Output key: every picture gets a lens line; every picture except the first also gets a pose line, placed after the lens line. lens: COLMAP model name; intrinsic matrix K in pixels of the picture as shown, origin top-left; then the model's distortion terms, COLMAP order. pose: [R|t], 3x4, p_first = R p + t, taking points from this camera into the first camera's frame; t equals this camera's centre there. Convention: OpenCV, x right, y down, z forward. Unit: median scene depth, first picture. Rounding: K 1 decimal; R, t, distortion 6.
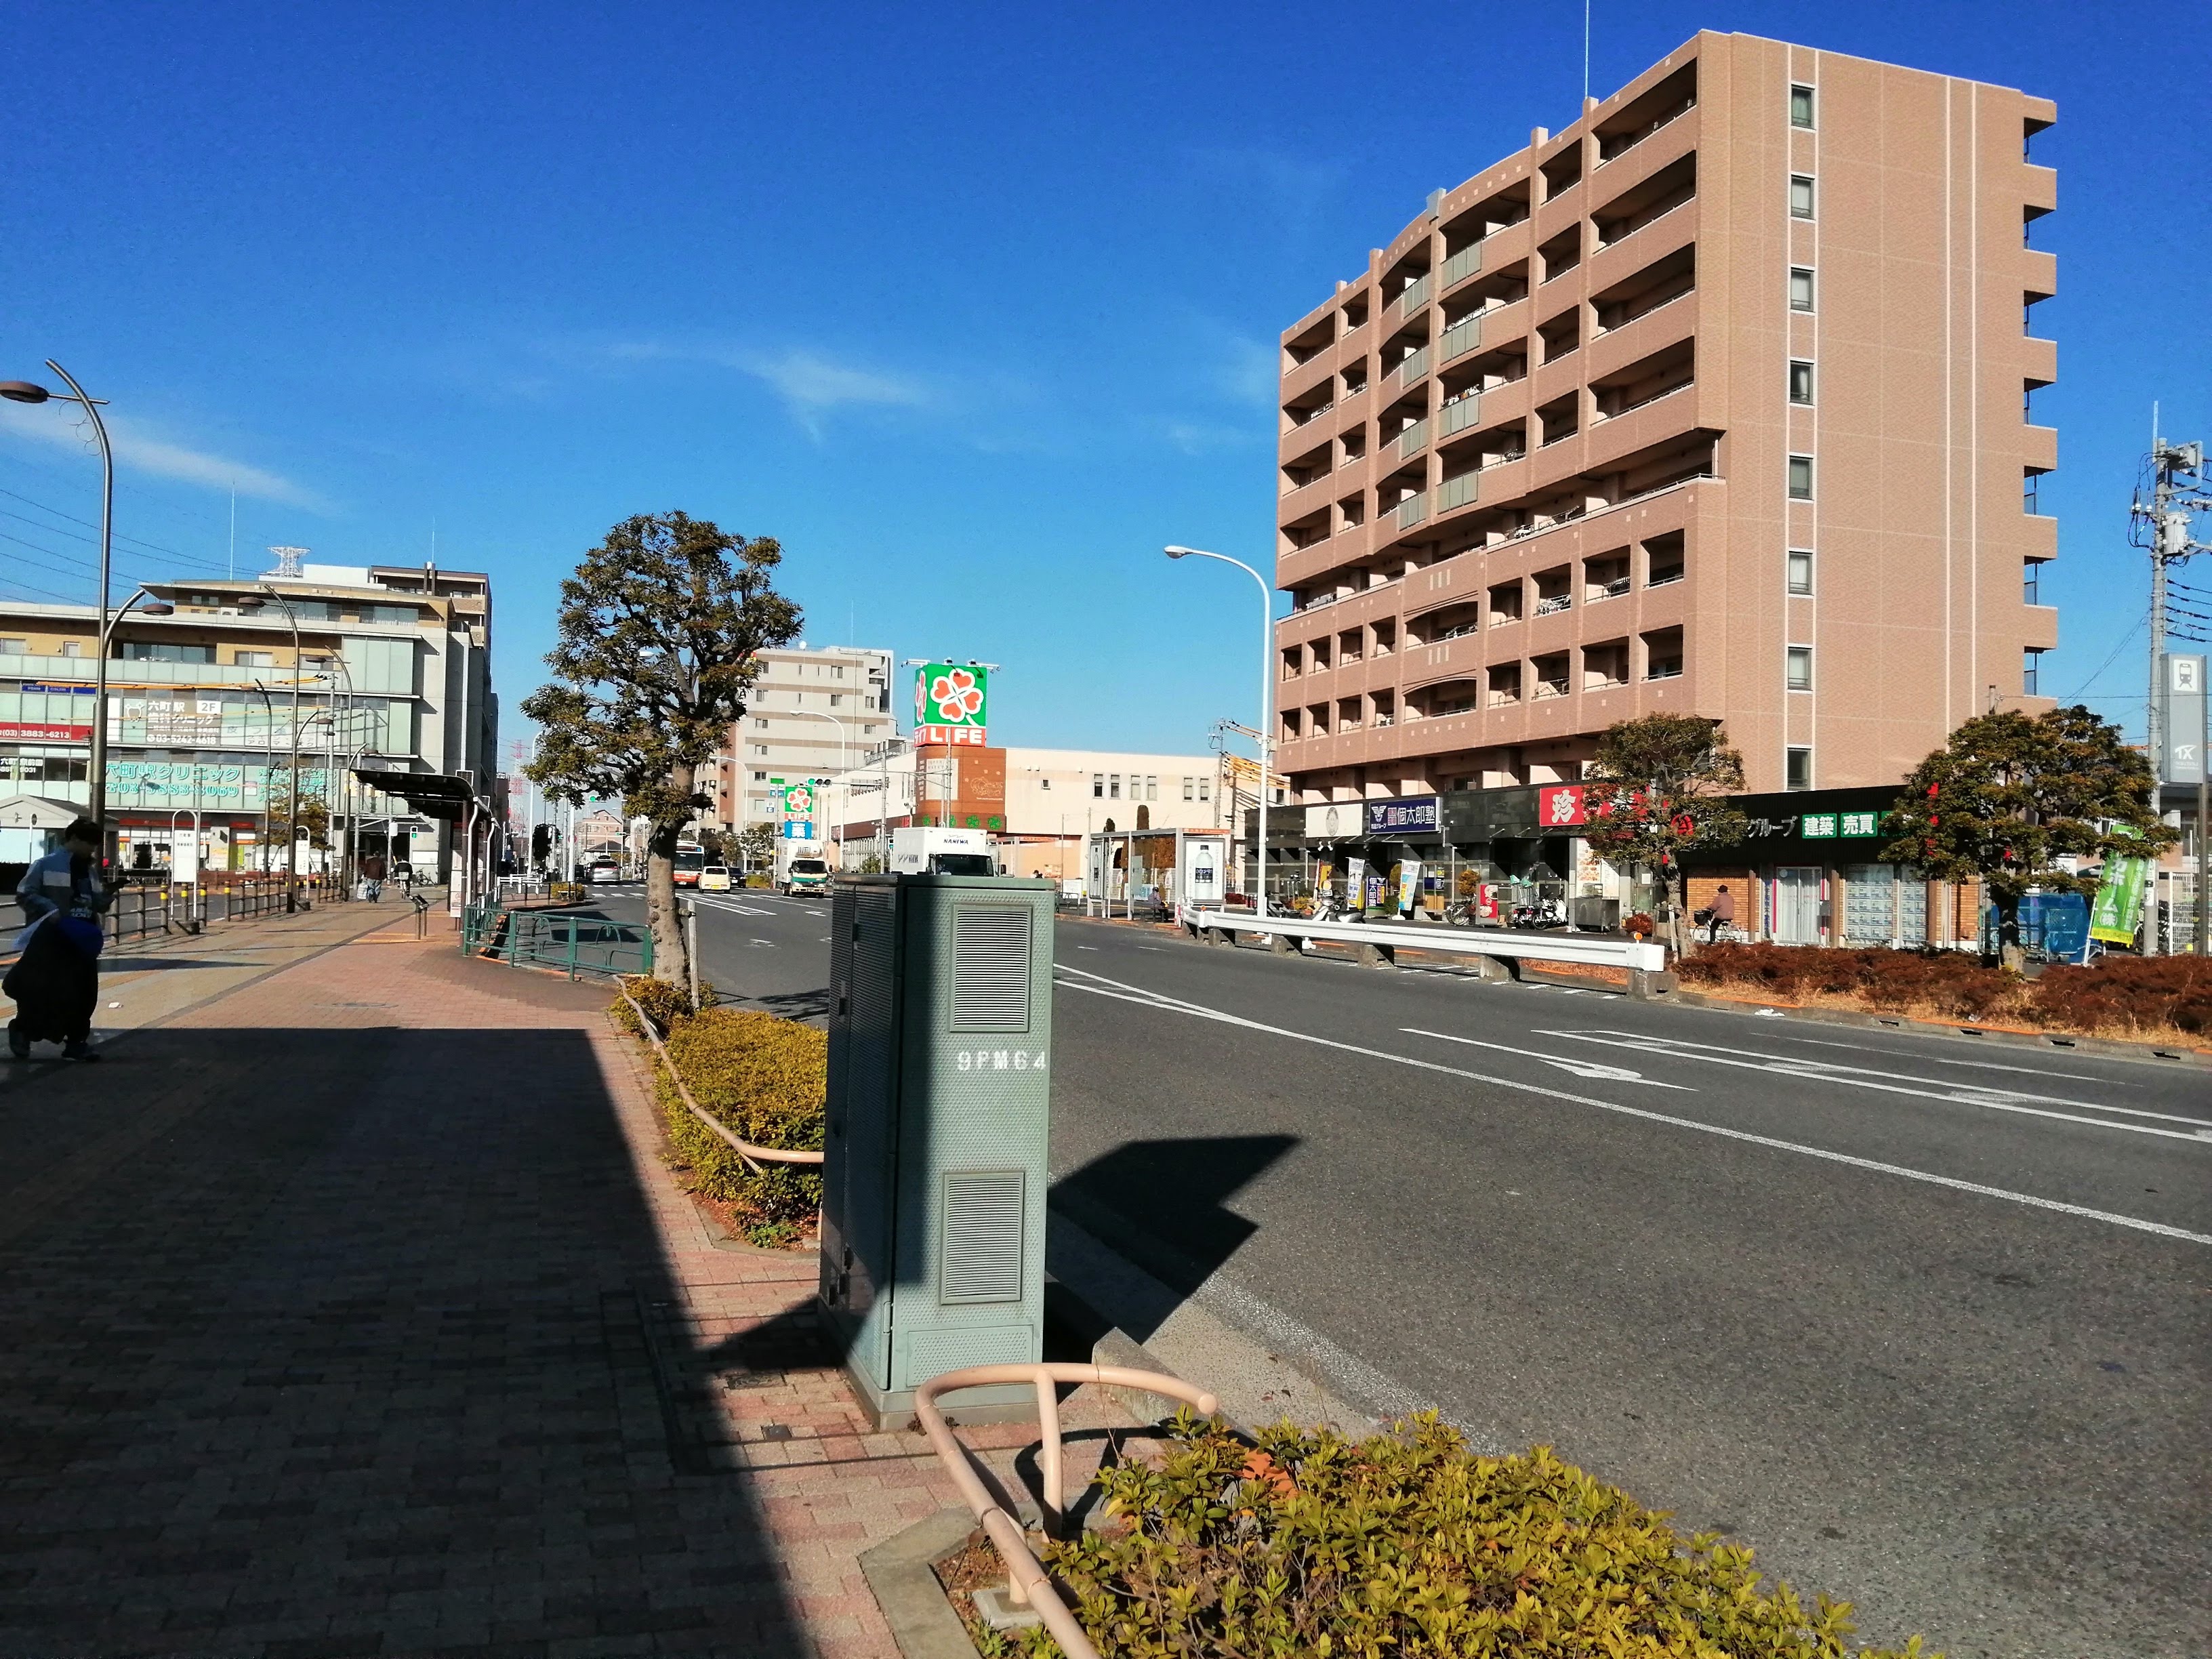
lens RADIAL K [[1718.8, 0, 1106.0], [0, 1718.8, 867.5], [0, 0, 1]] dist [0.004790, -0.004852]
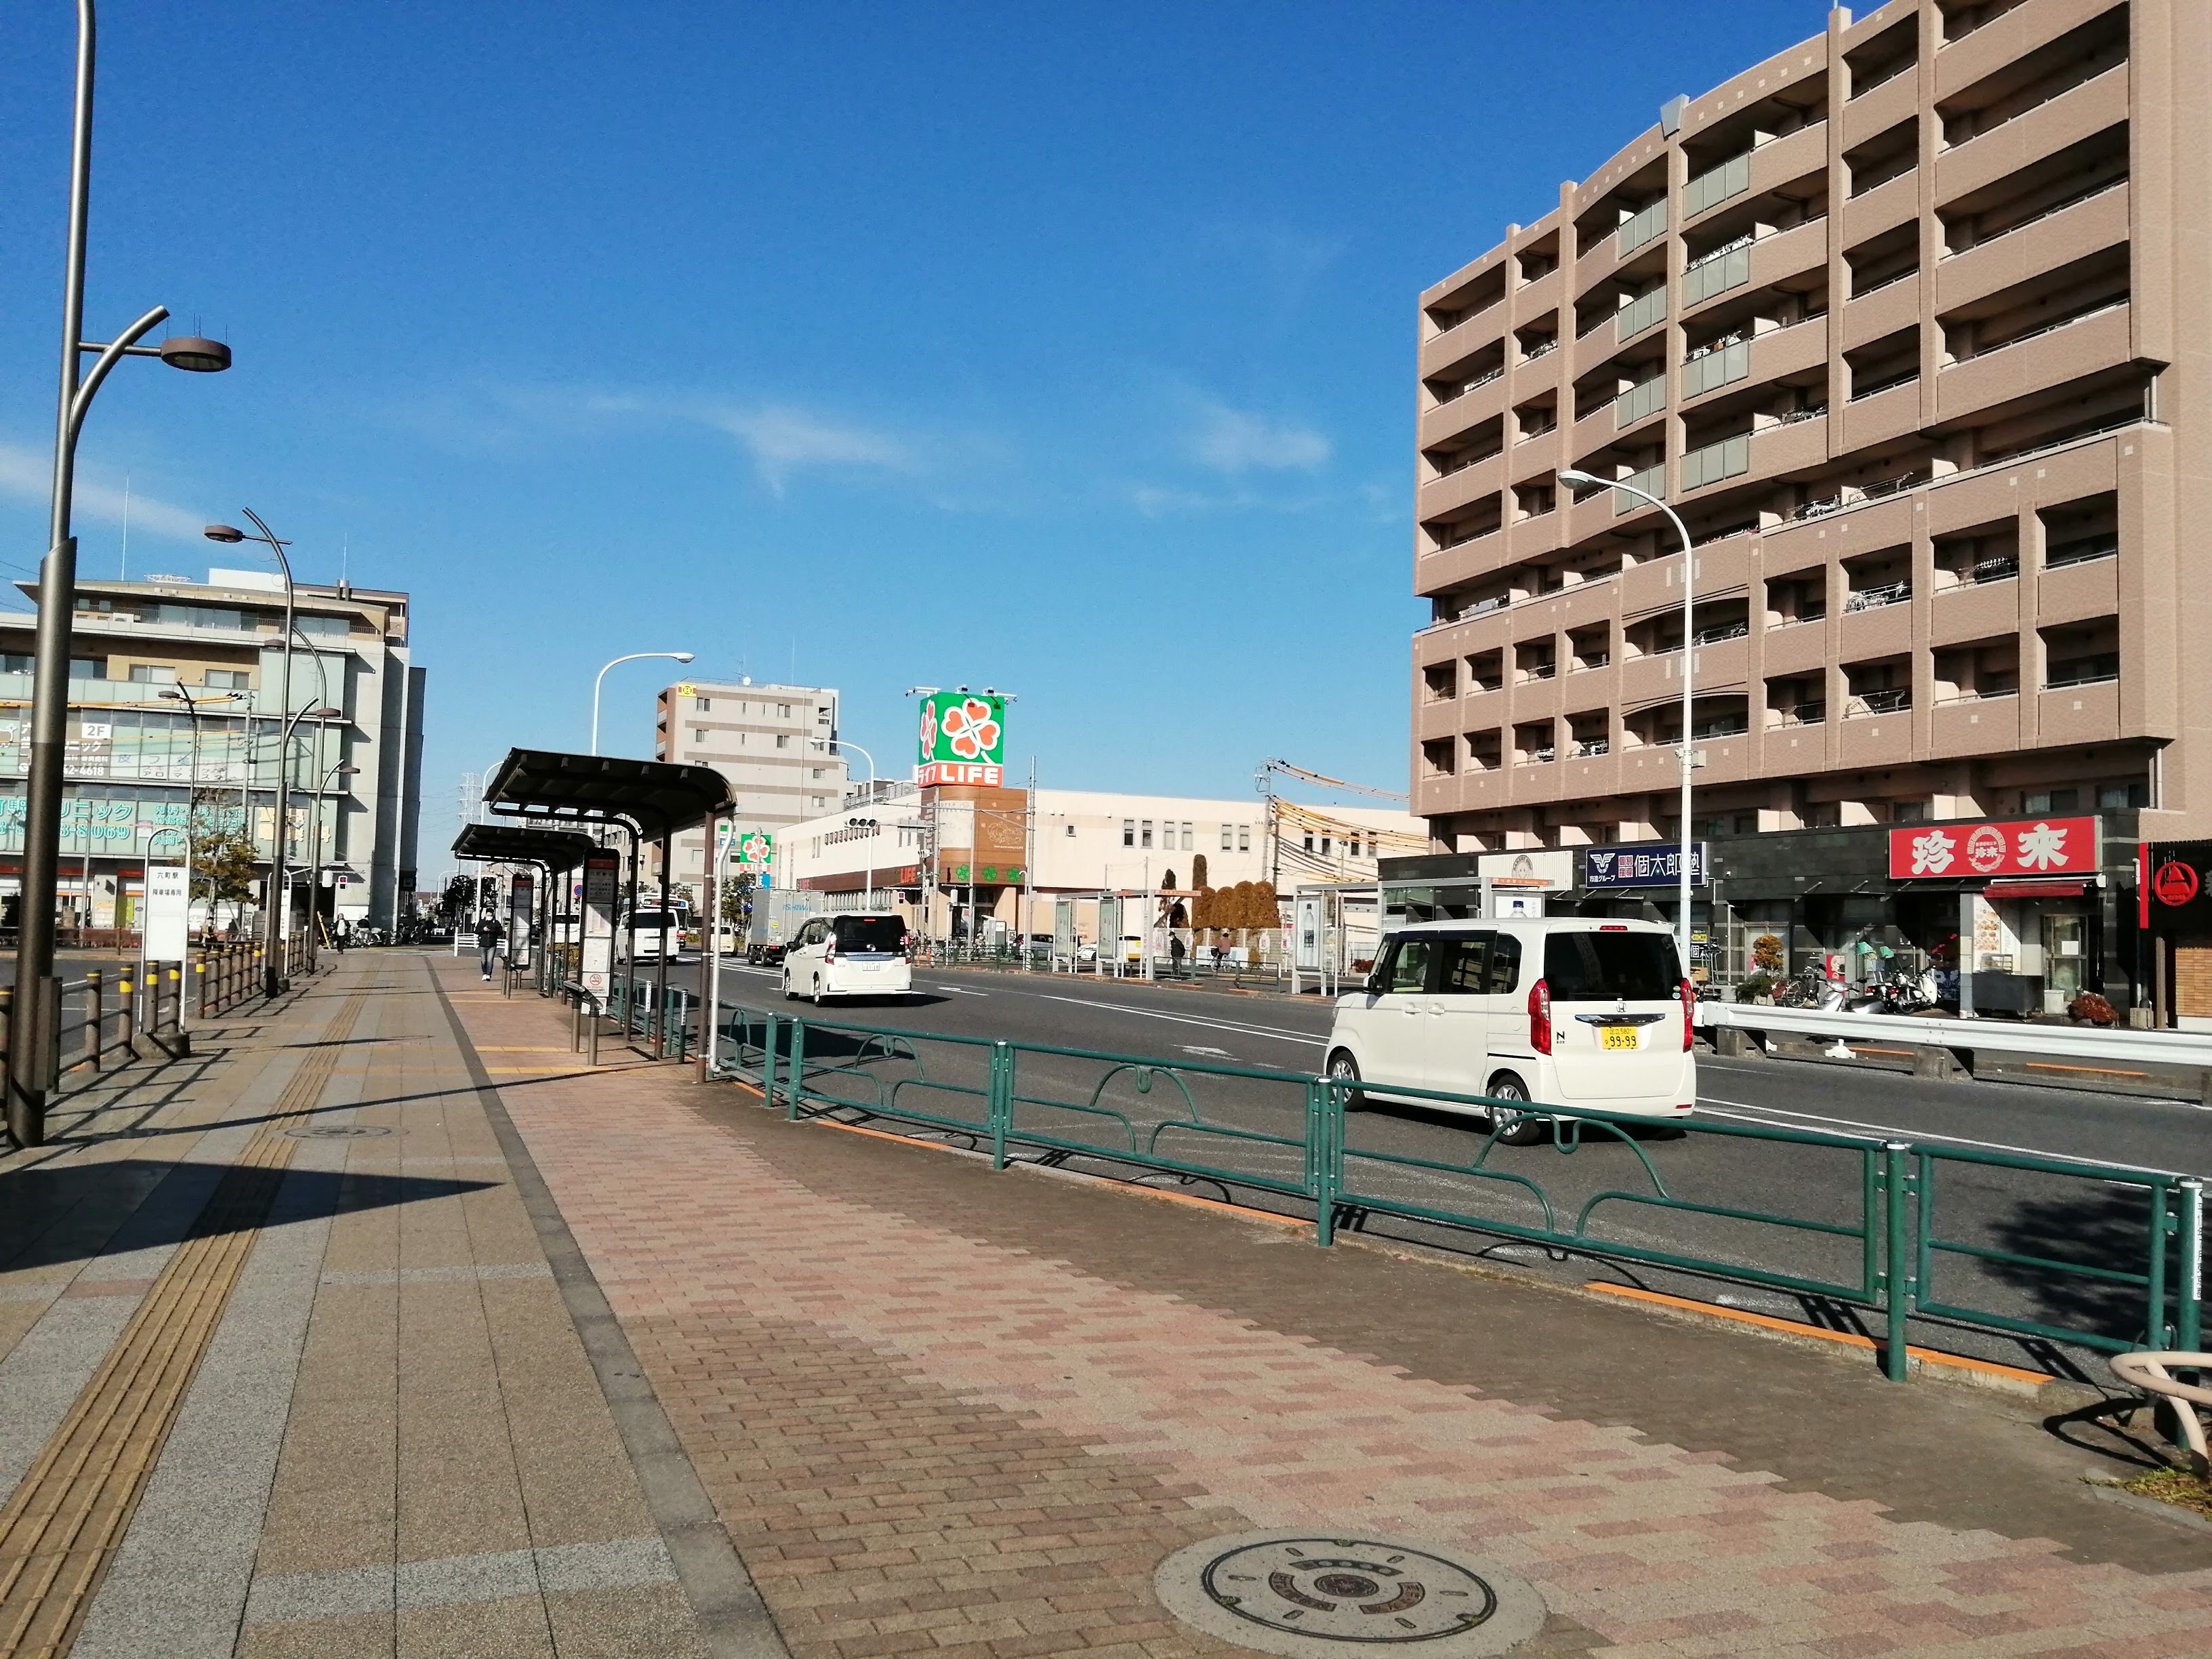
lens RADIAL K [[1704.7, 0, 1056.3], [0, 1704.7, 865.3], [0, 0, 1]] dist [-0.001197, -0.000460]
pose [[0.998728, 0.004722, 0.050201, -0.136665], [-0.003009, 0.999412, -0.034142, -0.002331], [-0.050332, 0.033948, 0.998155, 0.216524]]
